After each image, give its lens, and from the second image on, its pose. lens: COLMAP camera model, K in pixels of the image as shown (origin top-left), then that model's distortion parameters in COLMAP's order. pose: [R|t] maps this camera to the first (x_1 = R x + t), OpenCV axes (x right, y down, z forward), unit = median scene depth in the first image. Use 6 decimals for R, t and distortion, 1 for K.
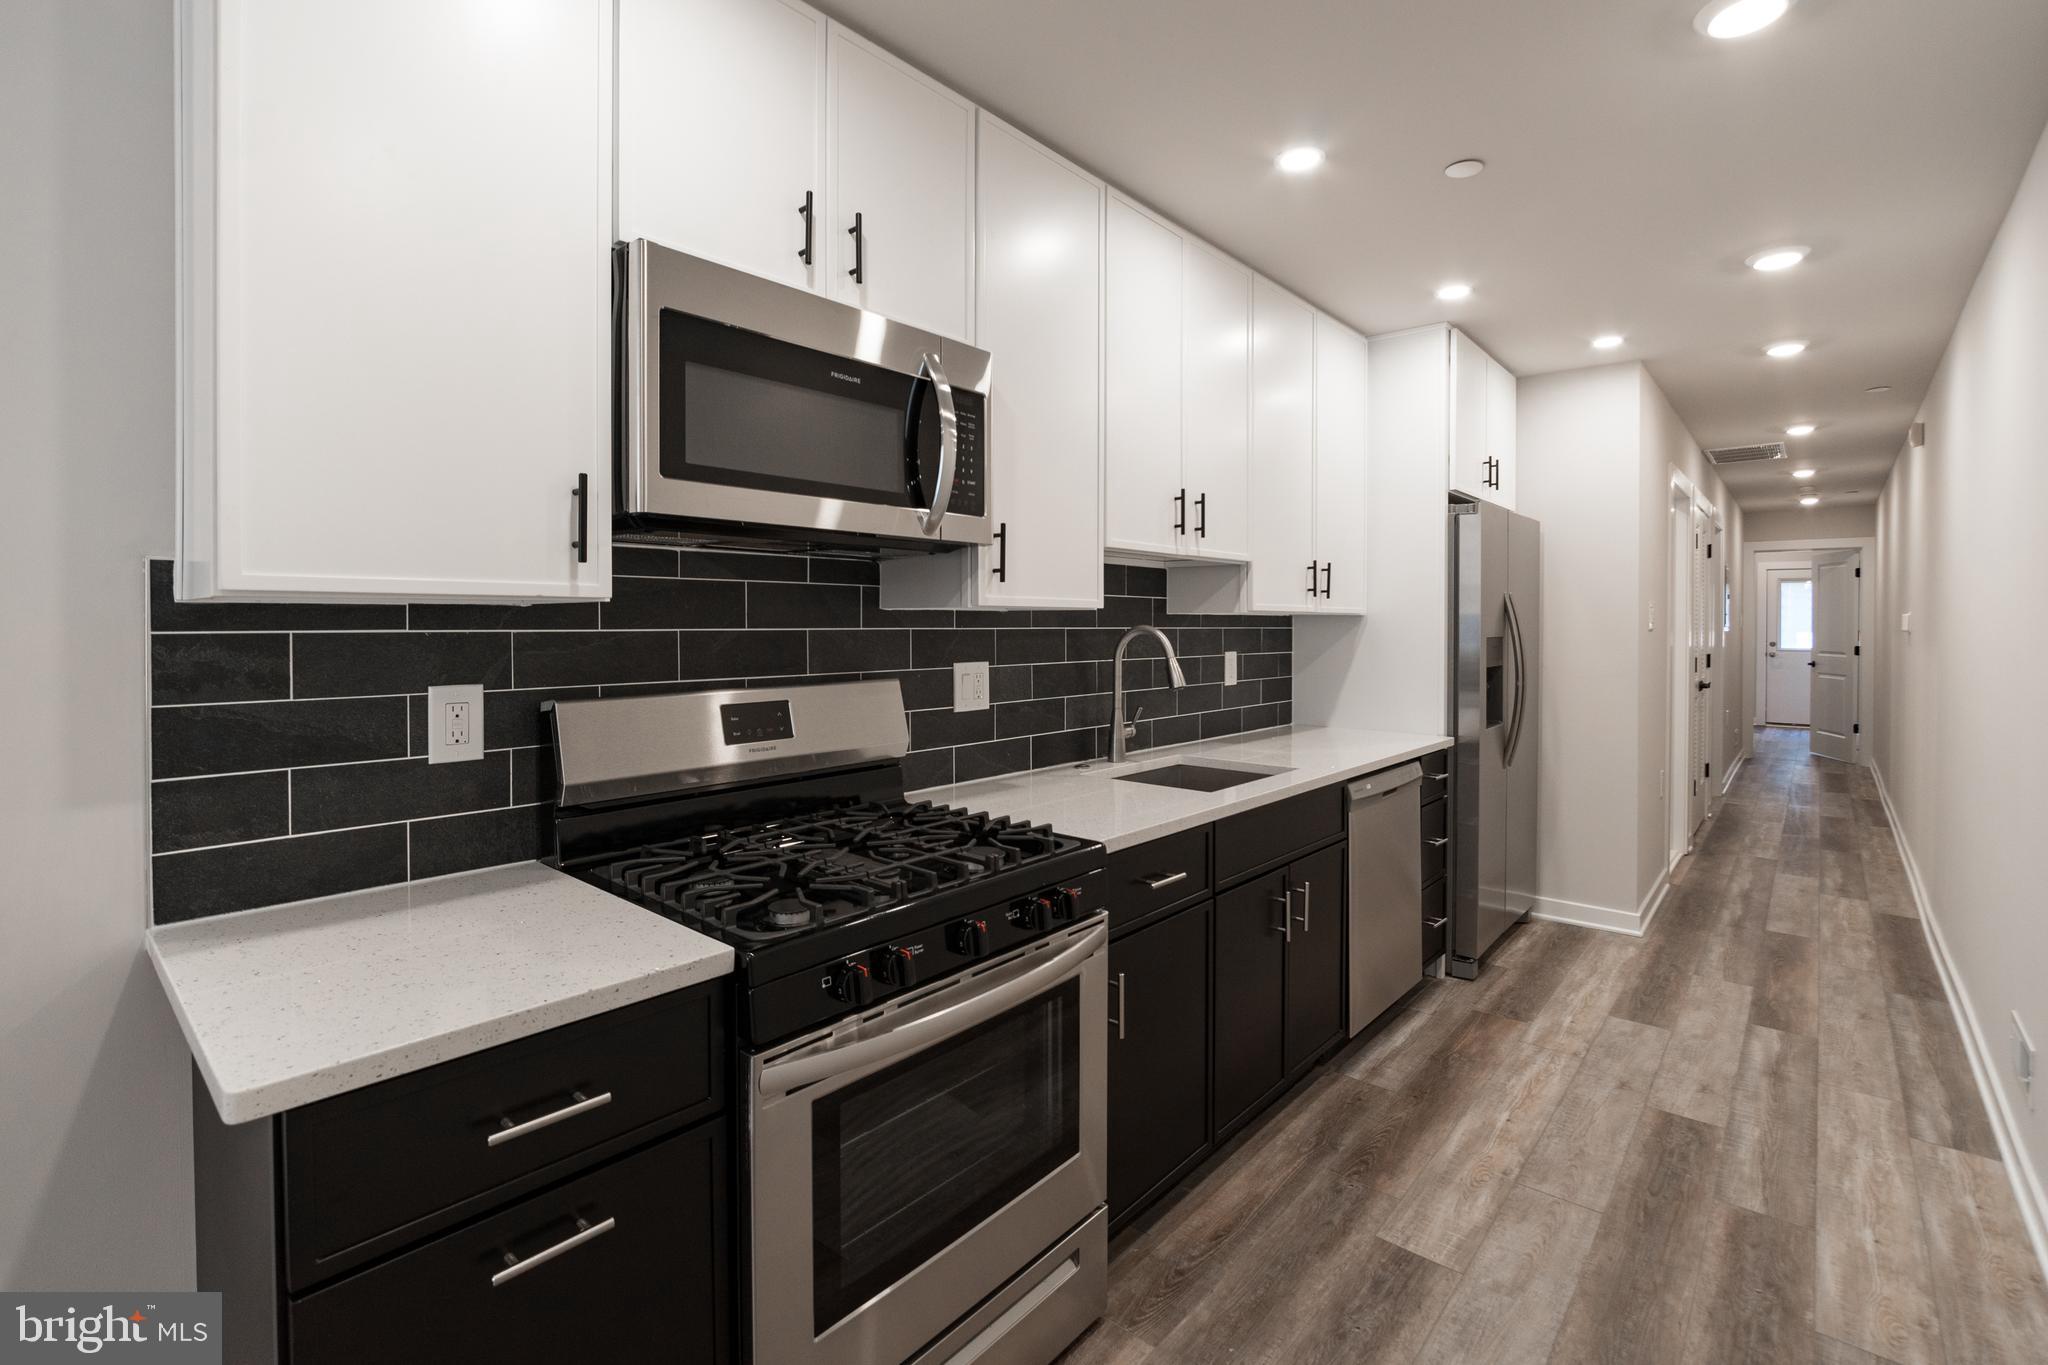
lens RADIAL K [[913.8, 0, 1027.5], [0, 913.8, 648.0], [0, 0, 1]] dist [-0.011172, 0.000541]
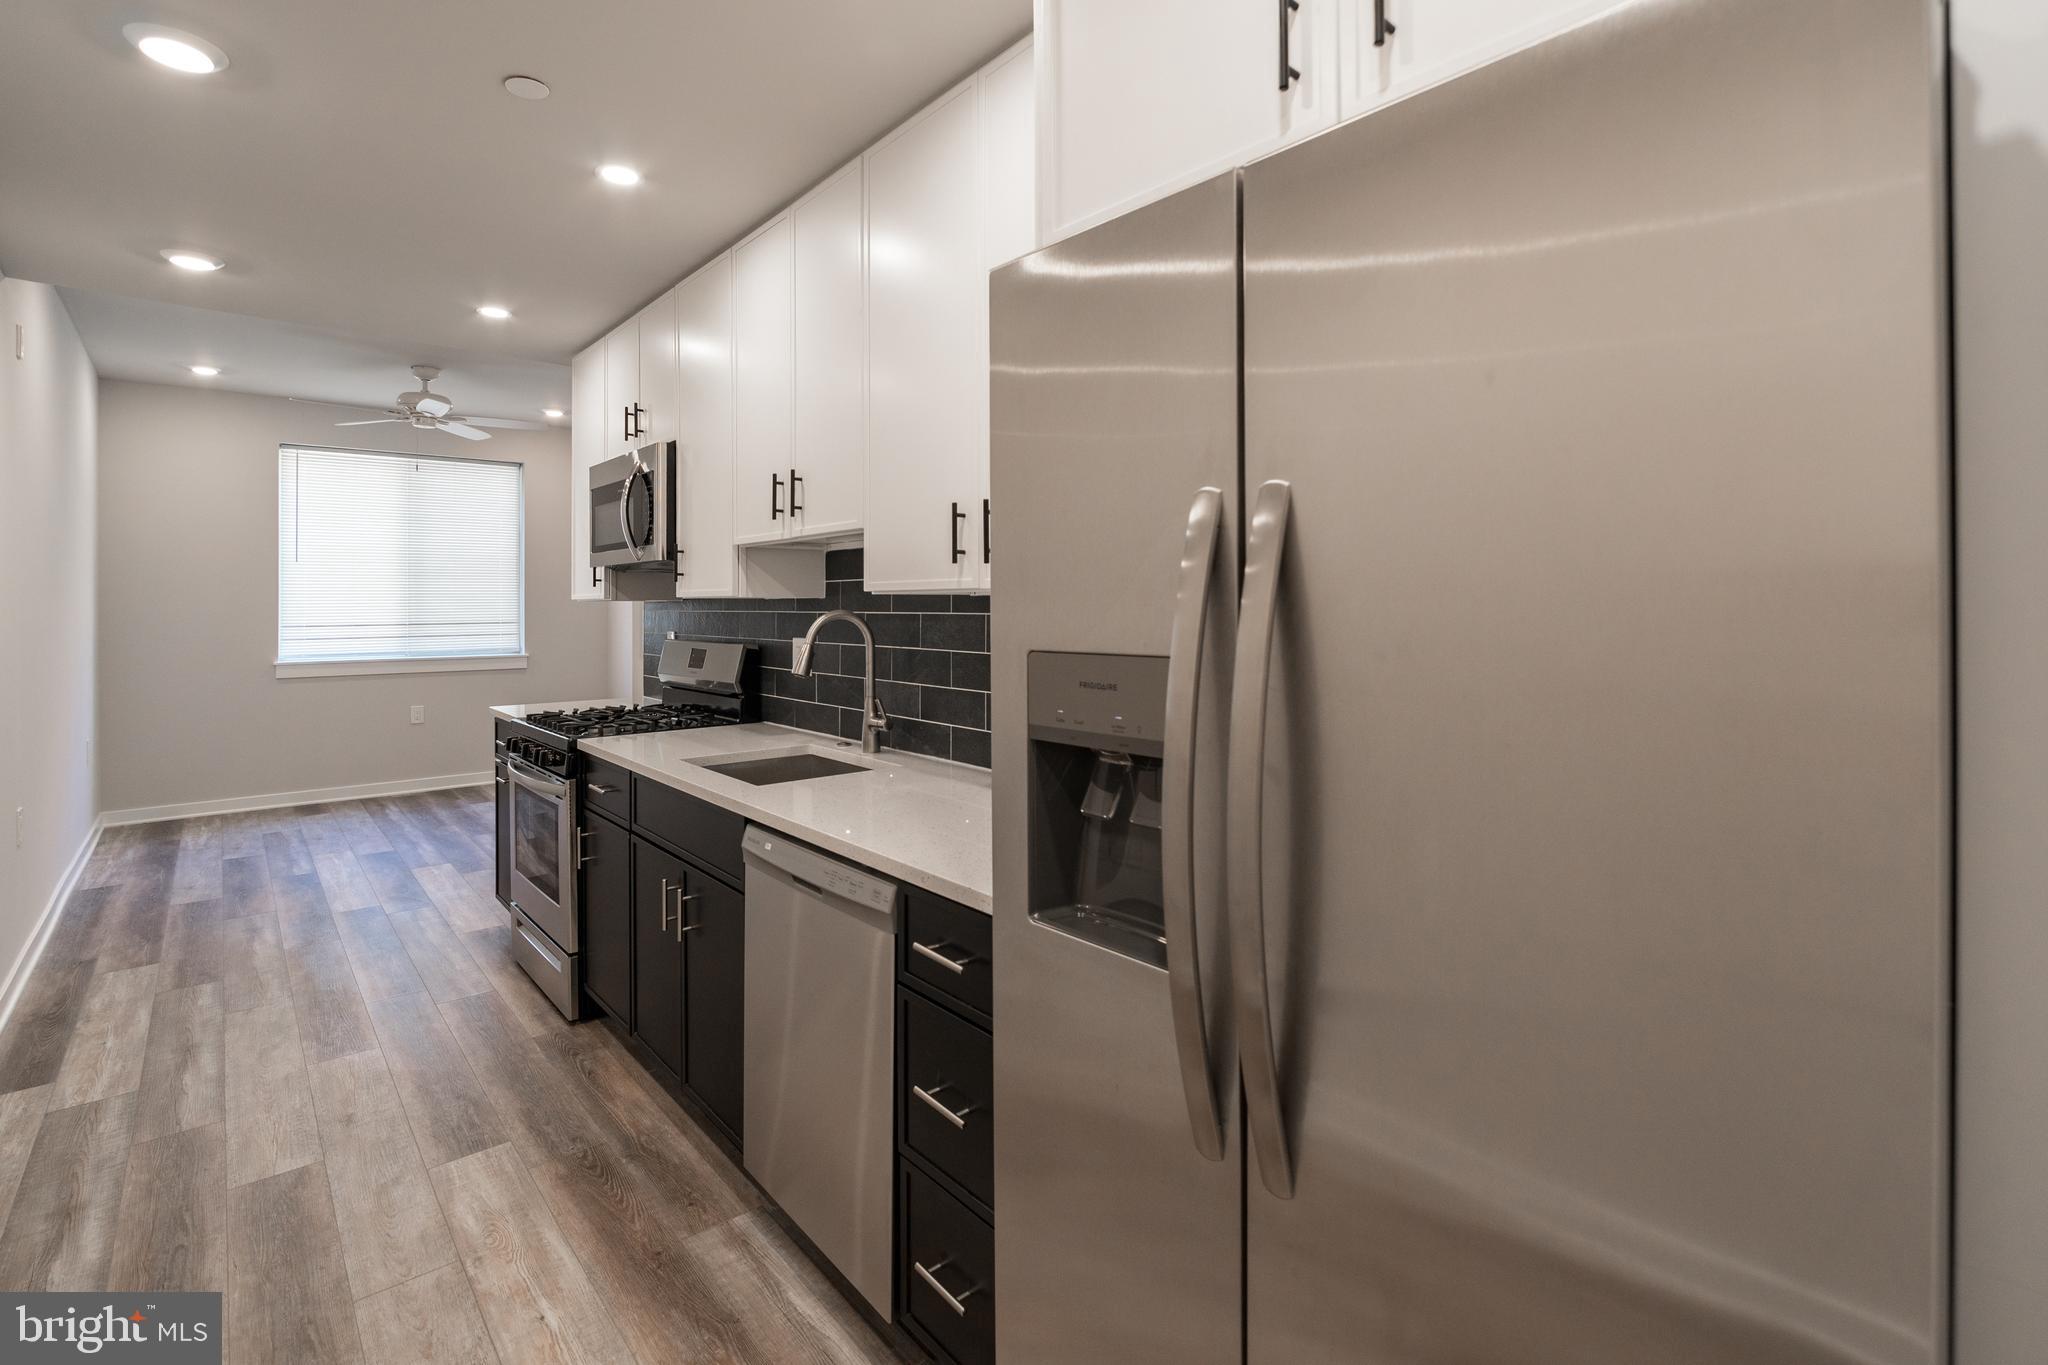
lens RADIAL K [[922.2, 0, 1024.5], [0, 922.2, 611.2], [0, 0, 1]] dist [-0.032559, 0.007355]
pose [[-0.121741, 0.002727, -0.992558, 1.050266], [-0.025944, 0.999646, 0.005928, -0.033408], [0.992223, 0.026473, -0.121627, 1.290396]]
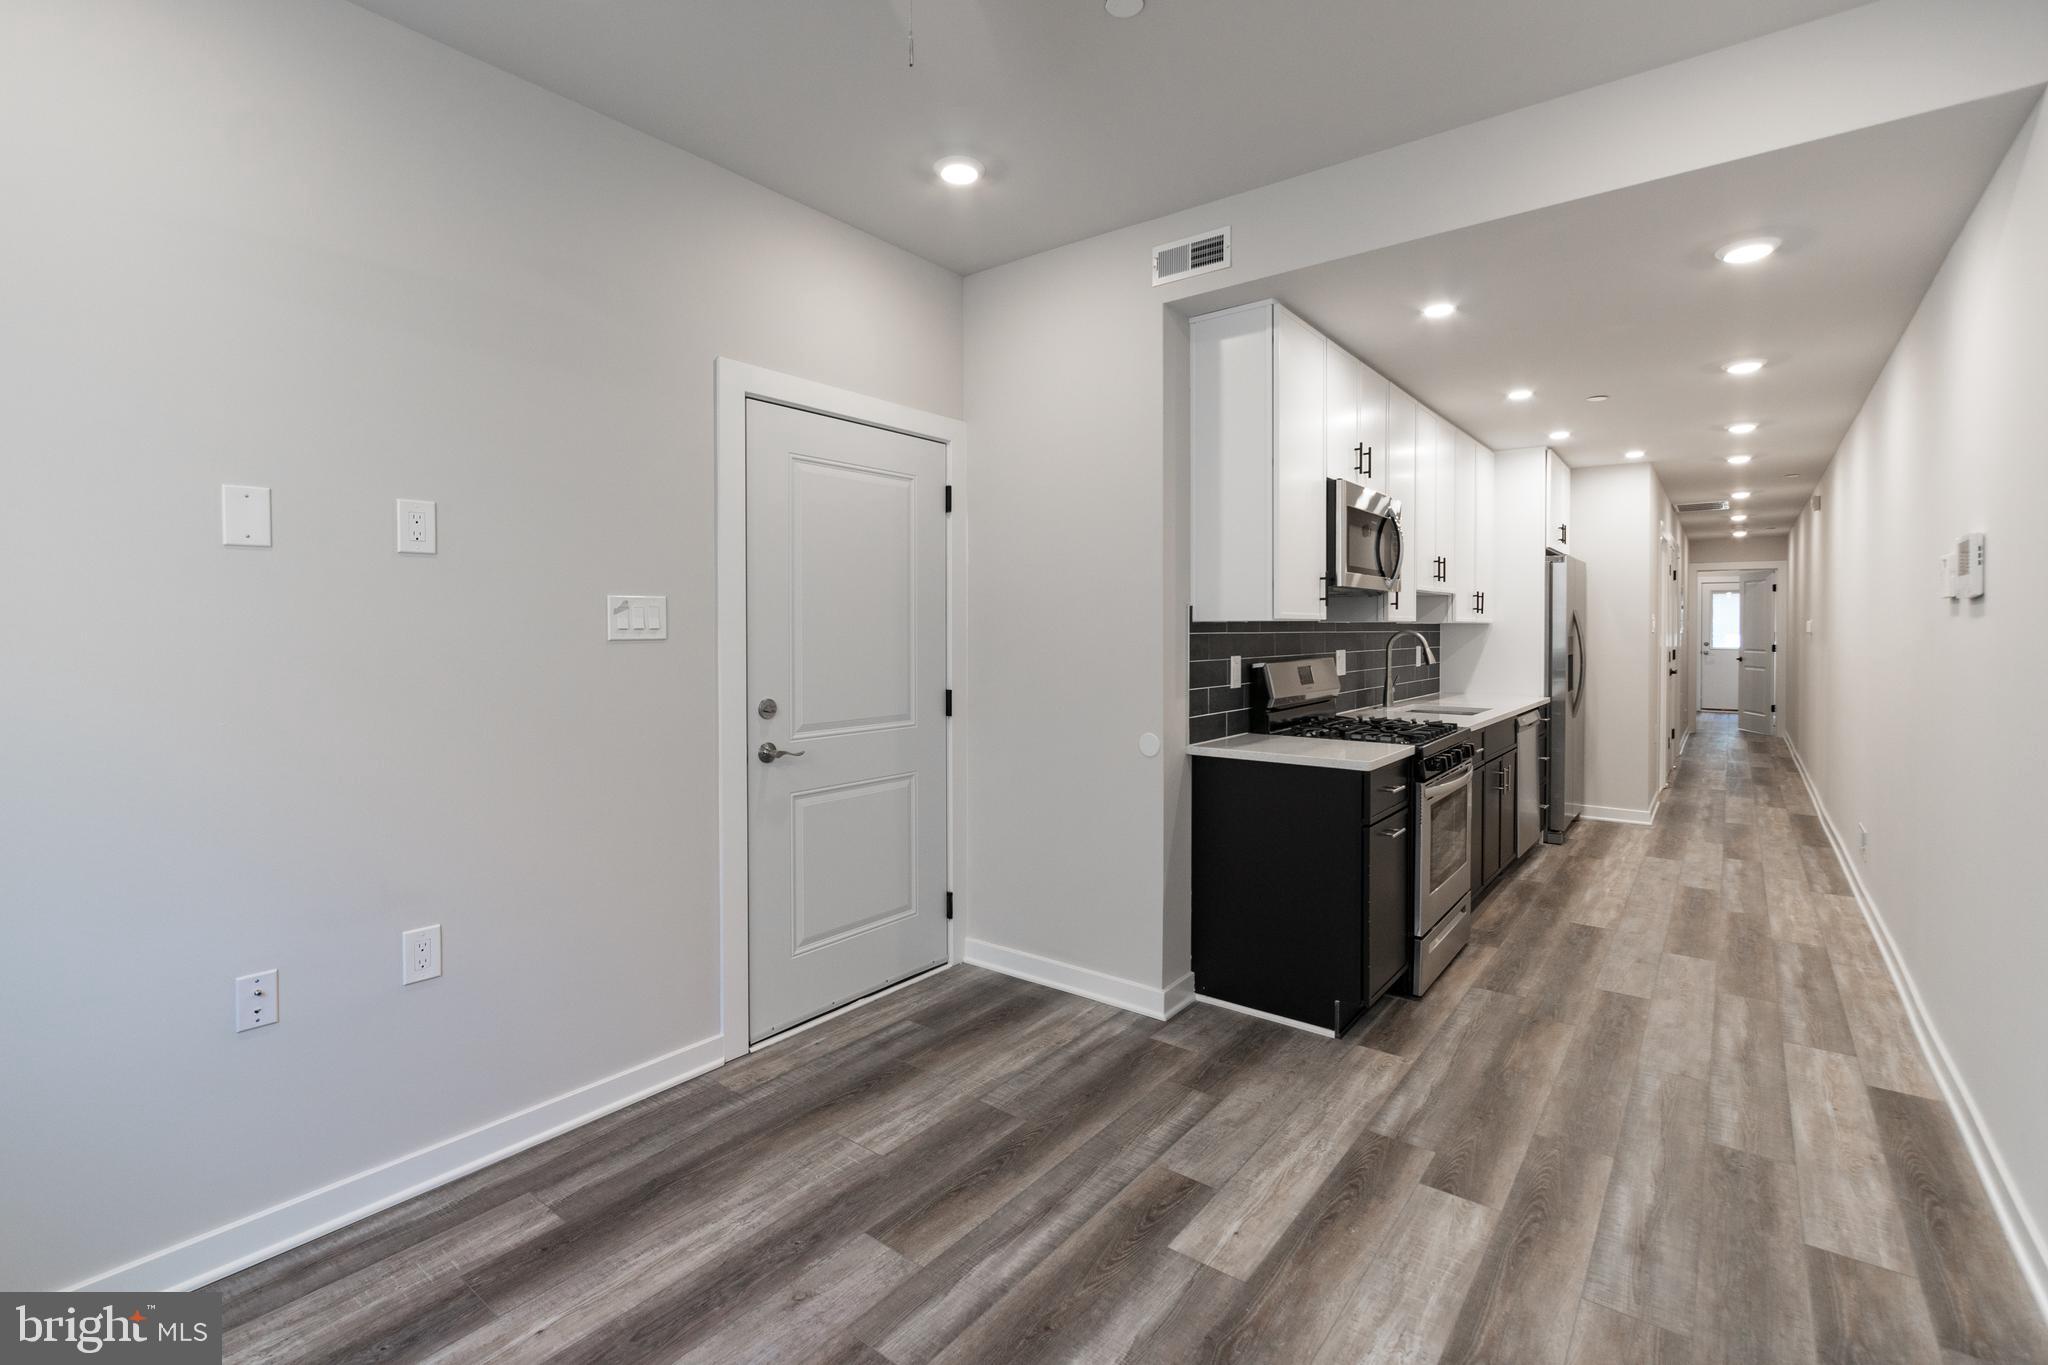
lens RADIAL K [[919.6, 0, 1038.5], [0, 919.6, 657.8], [0, 0, 1]] dist [-0.007154, 0.000770]
pose [[0.997538, -0.004794, 0.069963, -0.727449], [0.004453, 0.999977, 0.005031, 0.017406], [-0.069985, -0.004707, 0.997537, -0.754440]]
